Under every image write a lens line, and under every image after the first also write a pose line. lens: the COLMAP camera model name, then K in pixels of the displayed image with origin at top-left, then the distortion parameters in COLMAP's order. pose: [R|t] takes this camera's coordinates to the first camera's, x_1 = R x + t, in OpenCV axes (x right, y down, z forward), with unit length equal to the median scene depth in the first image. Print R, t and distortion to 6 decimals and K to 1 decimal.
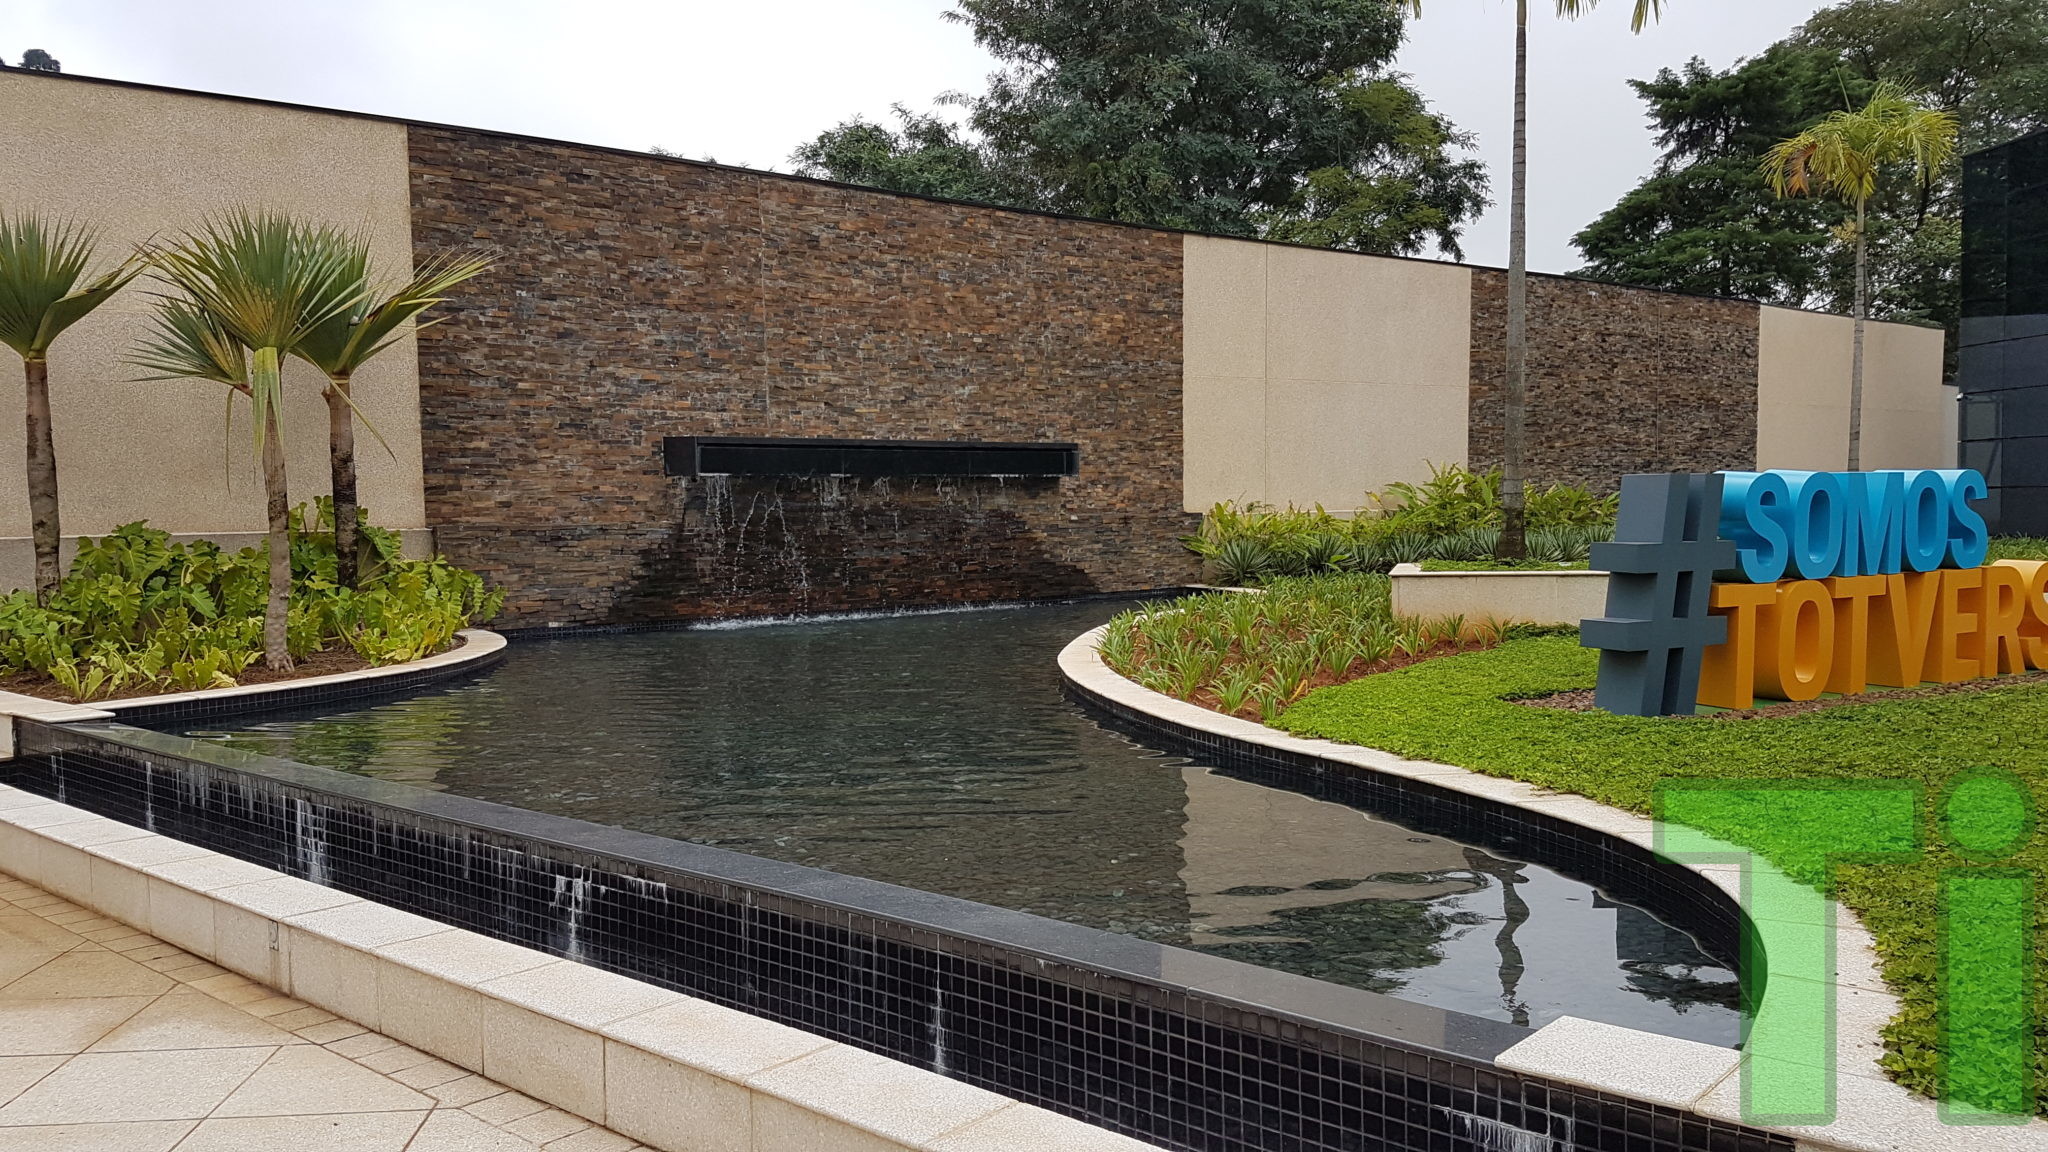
lens RADIAL K [[1581.2, 0, 1043.1], [0, 1581.2, 645.5], [0, 0, 1]] dist [0.049785, -0.118905]
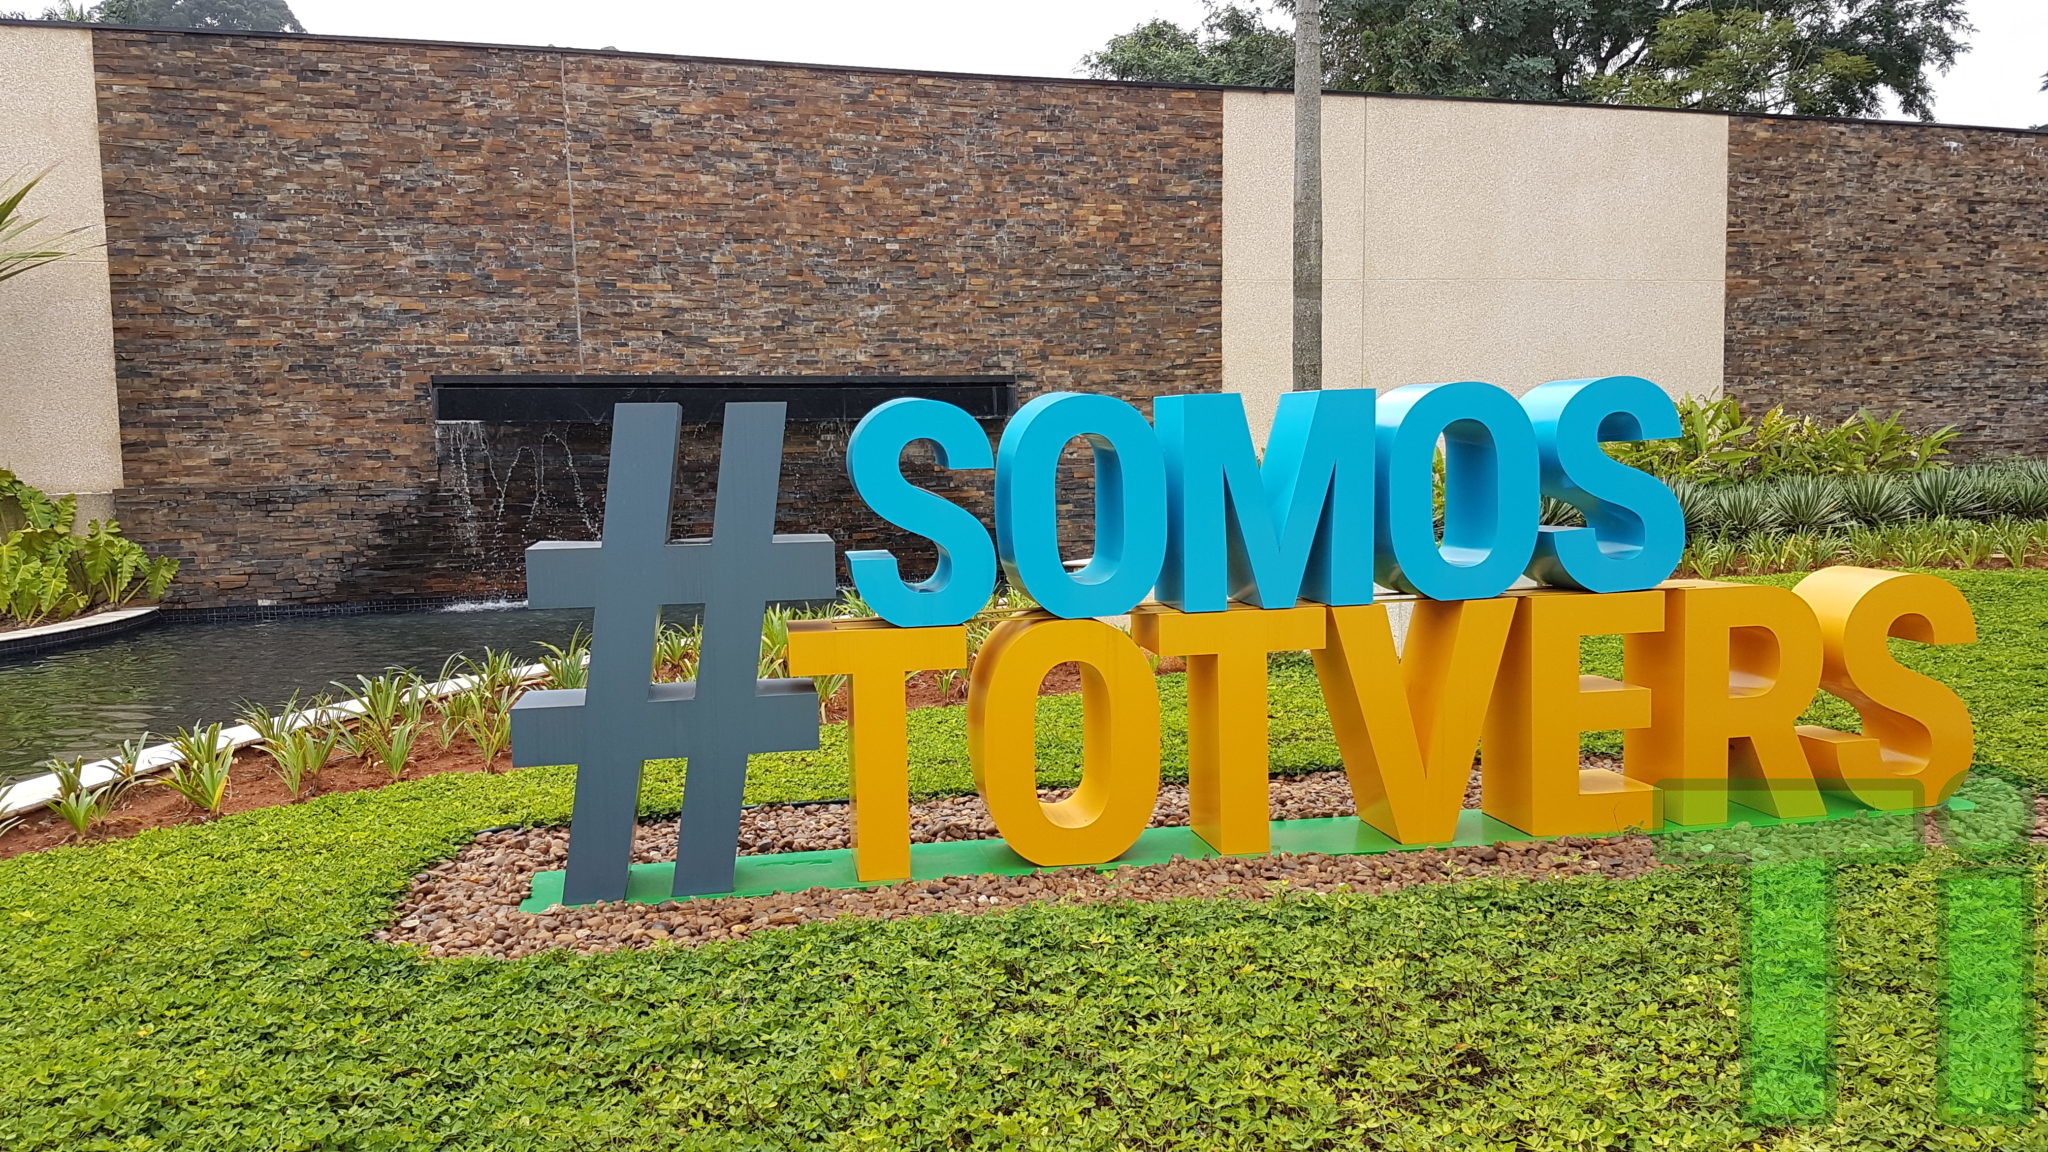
lens RADIAL K [[1581.2, 0, 1081.3], [0, 1581.2, 651.6], [0, 0, 1]] dist [0.049785, -0.118905]
pose [[0.937951, 0.033538, -0.345141, 0.354483], [-0.020291, 0.998915, 0.041922, -0.027854], [0.346173, -0.032318, 0.937614, 0.308010]]
